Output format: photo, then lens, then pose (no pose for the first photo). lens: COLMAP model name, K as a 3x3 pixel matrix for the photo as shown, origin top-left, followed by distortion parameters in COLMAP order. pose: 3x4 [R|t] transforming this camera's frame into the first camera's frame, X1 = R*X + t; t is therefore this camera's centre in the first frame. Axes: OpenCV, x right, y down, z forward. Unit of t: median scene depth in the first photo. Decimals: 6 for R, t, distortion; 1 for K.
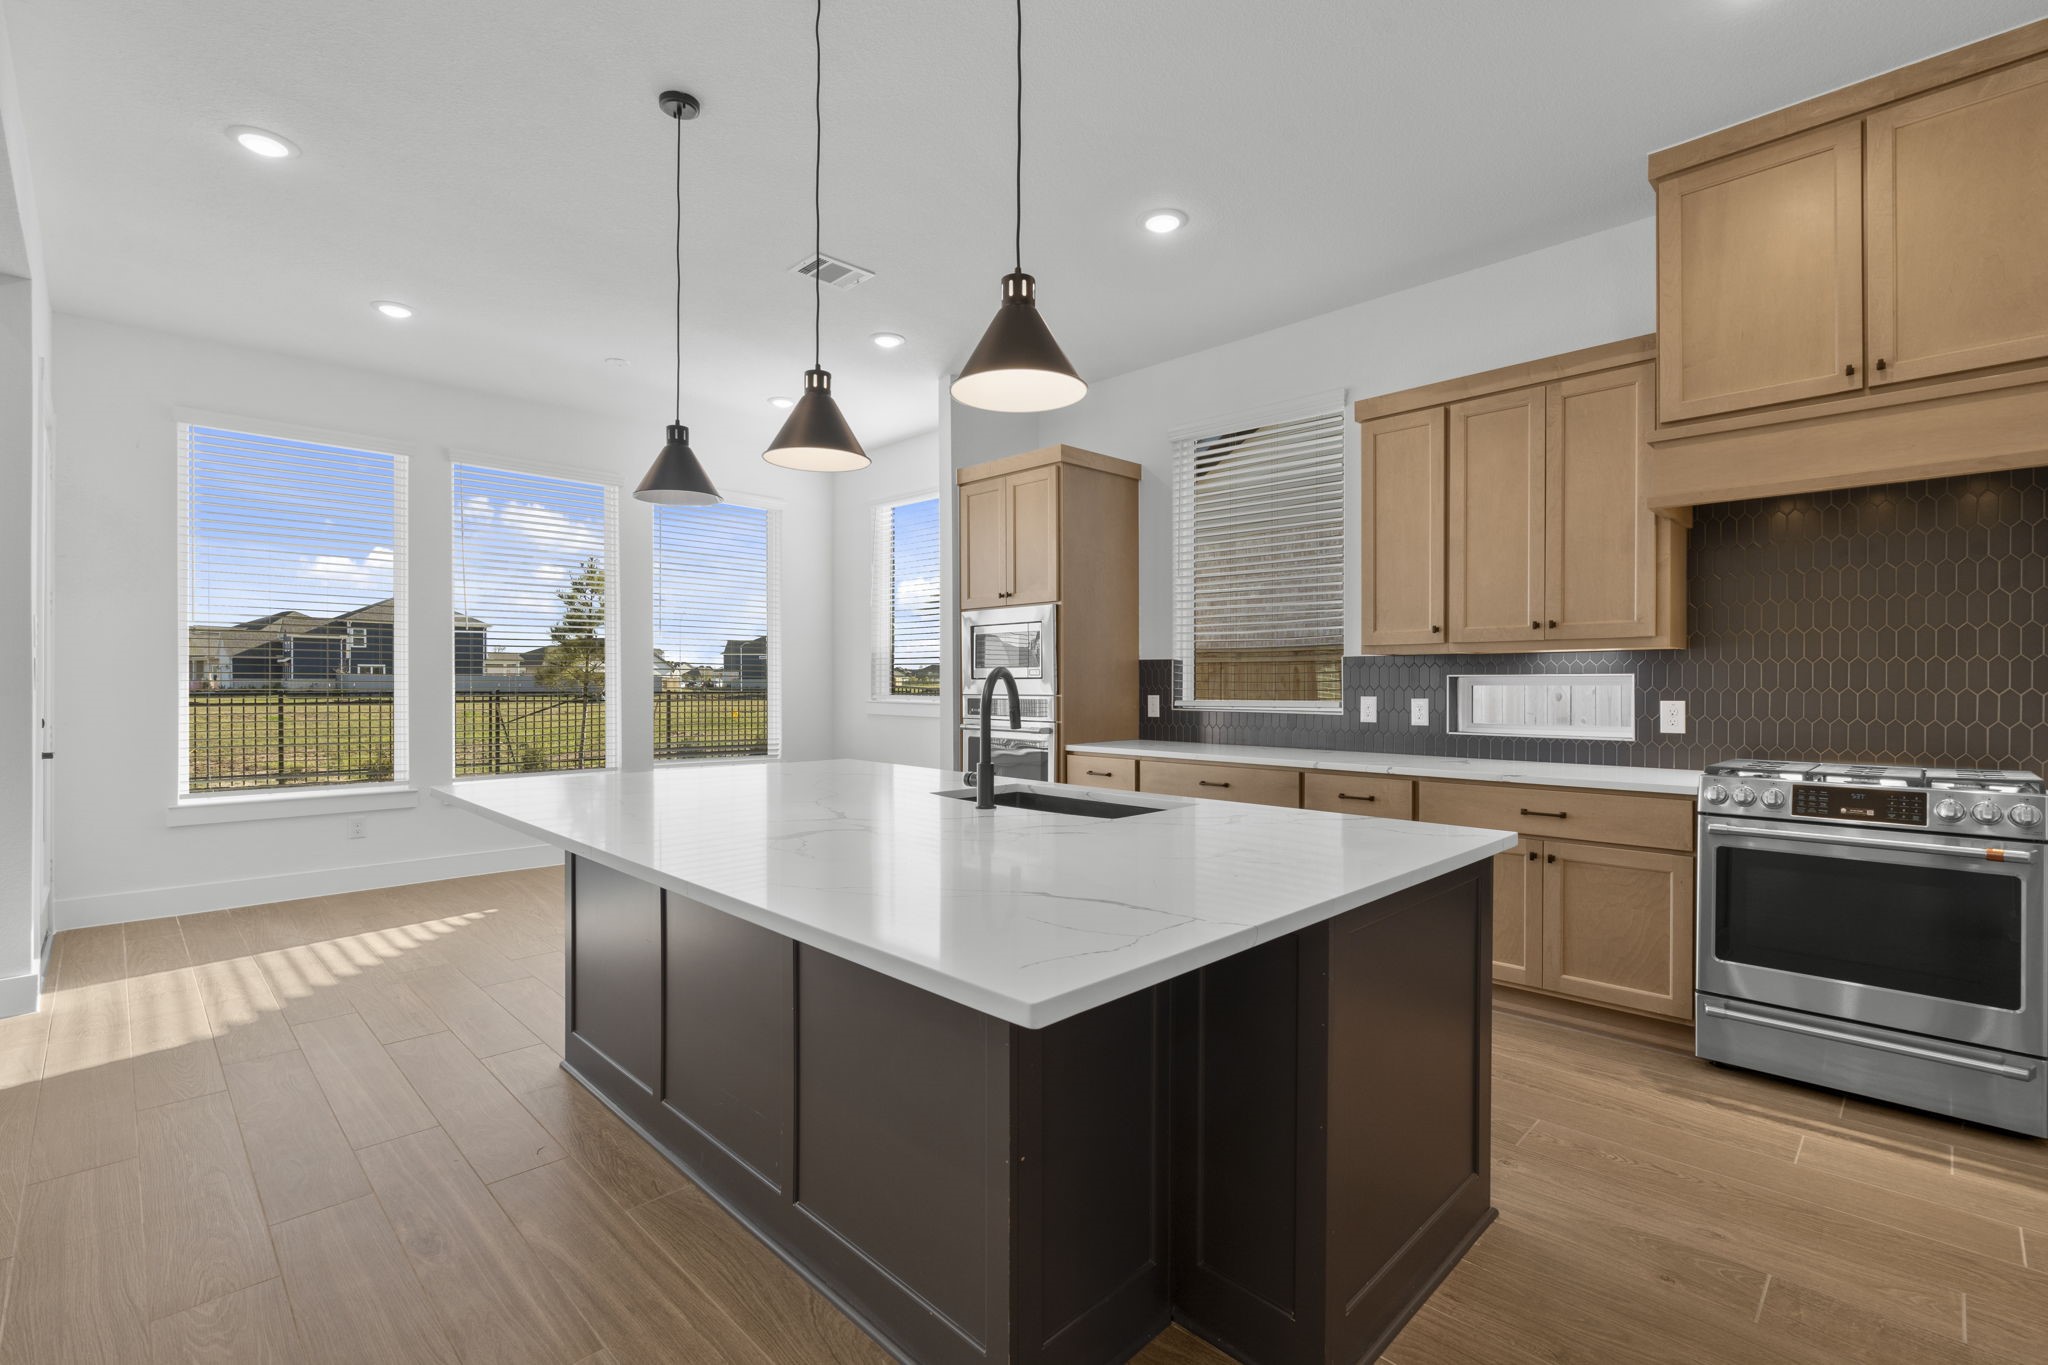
lens RADIAL K [[922.6, 0, 1022.3], [0, 922.6, 685.5], [0, 0, 1]] dist [-0.008985, 0.002508]
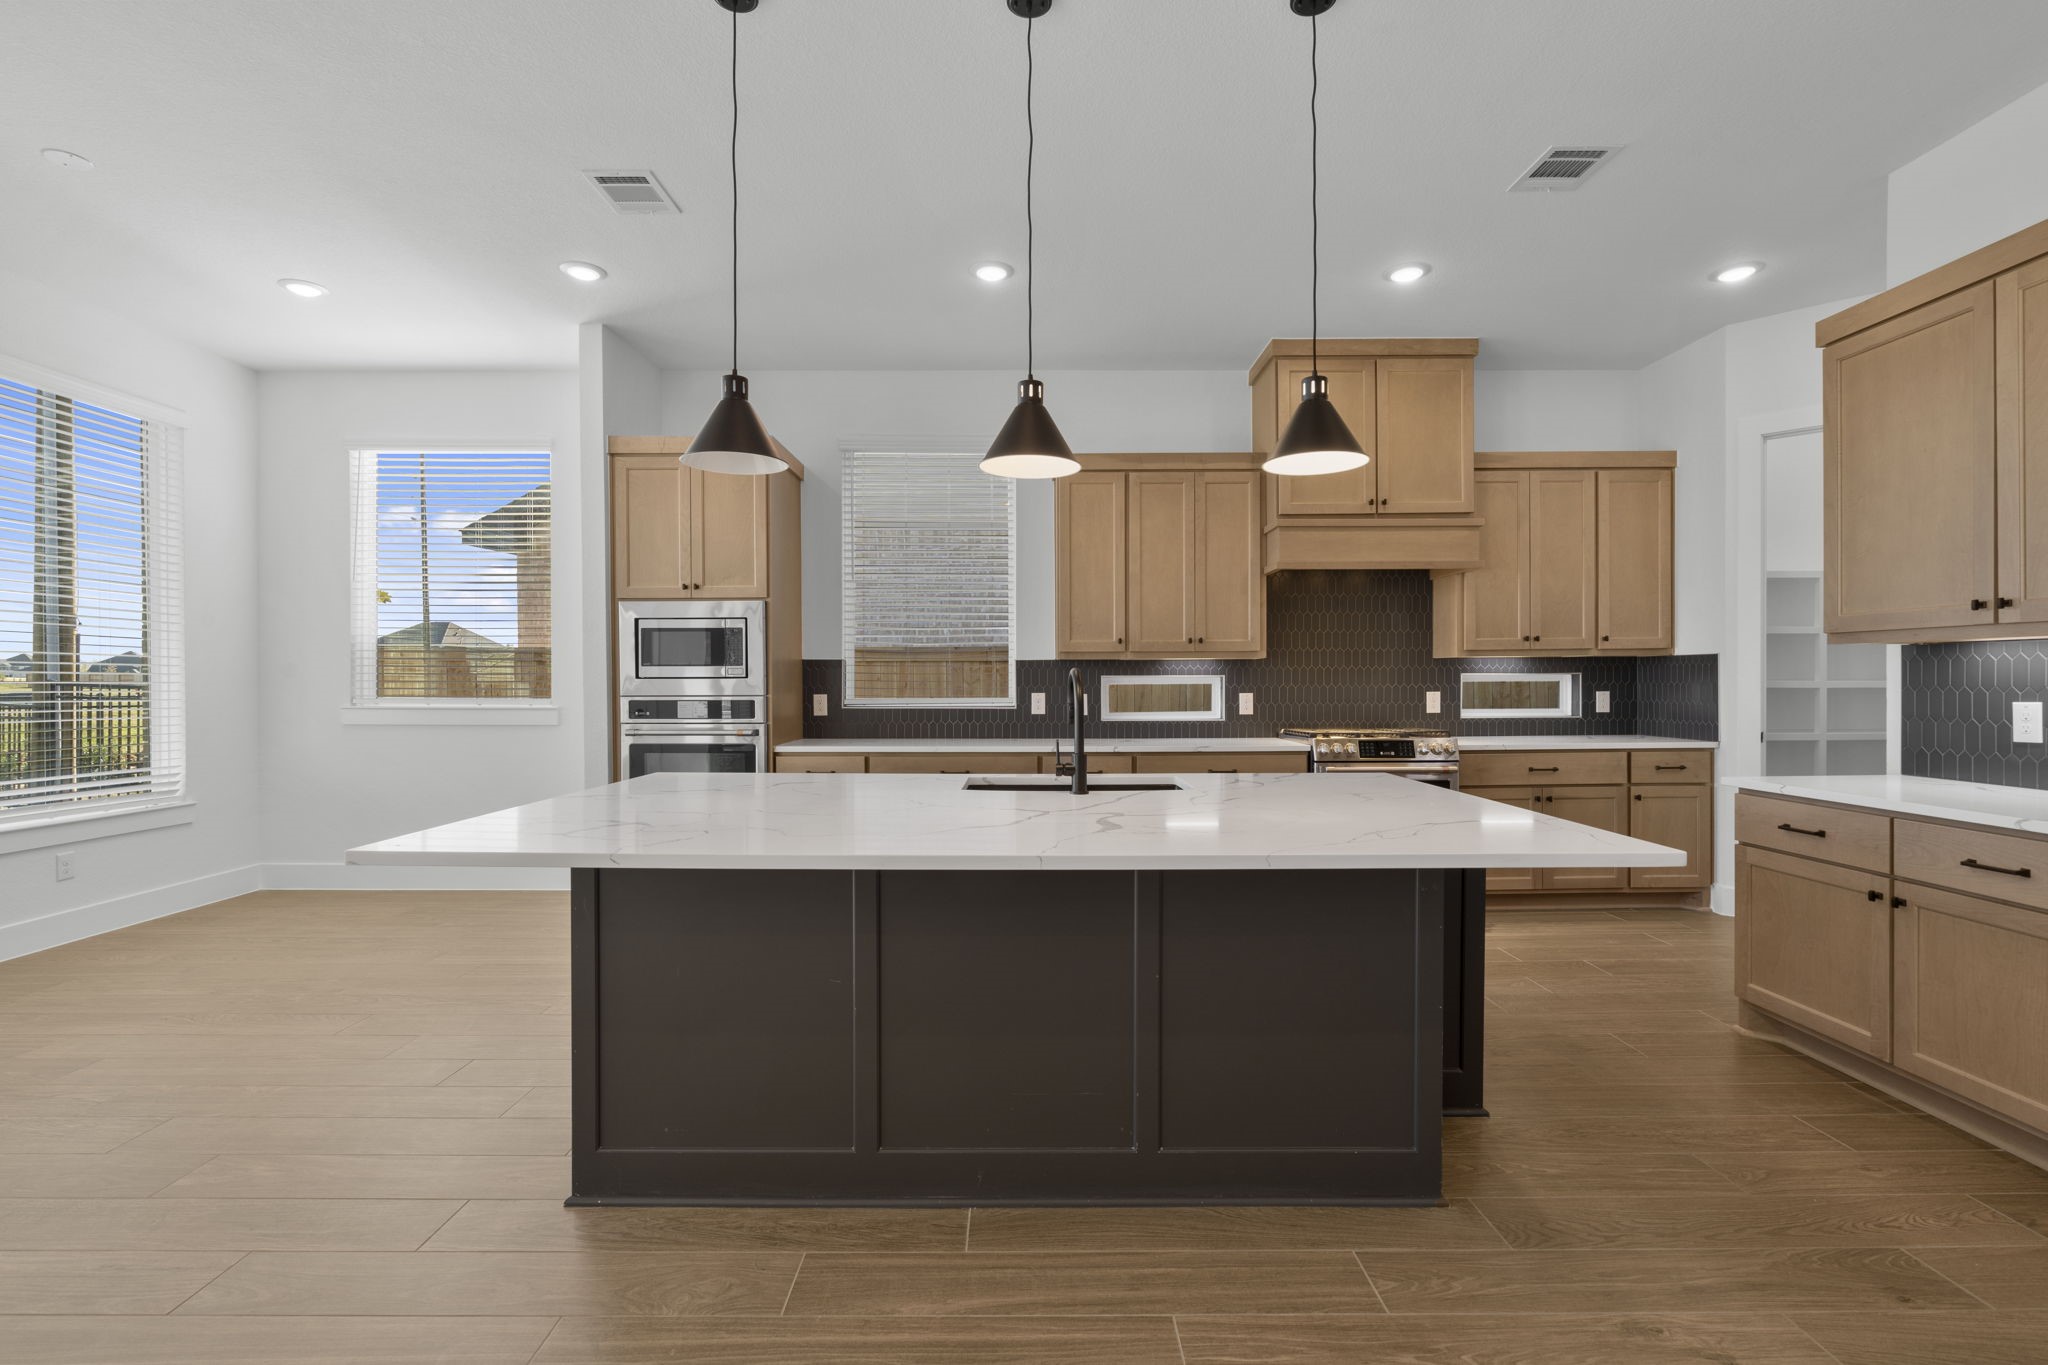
lens RADIAL K [[922.6, 0, 1032.3], [0, 922.6, 686.8], [0, 0, 1]] dist [-0.008985, 0.002508]
pose [[0.701347, -0.006428, 0.712791, -0.580214], [0.004650, 0.999979, 0.004443, -0.001923], [-0.712805, 0.000199, 0.701362, 0.166055]]
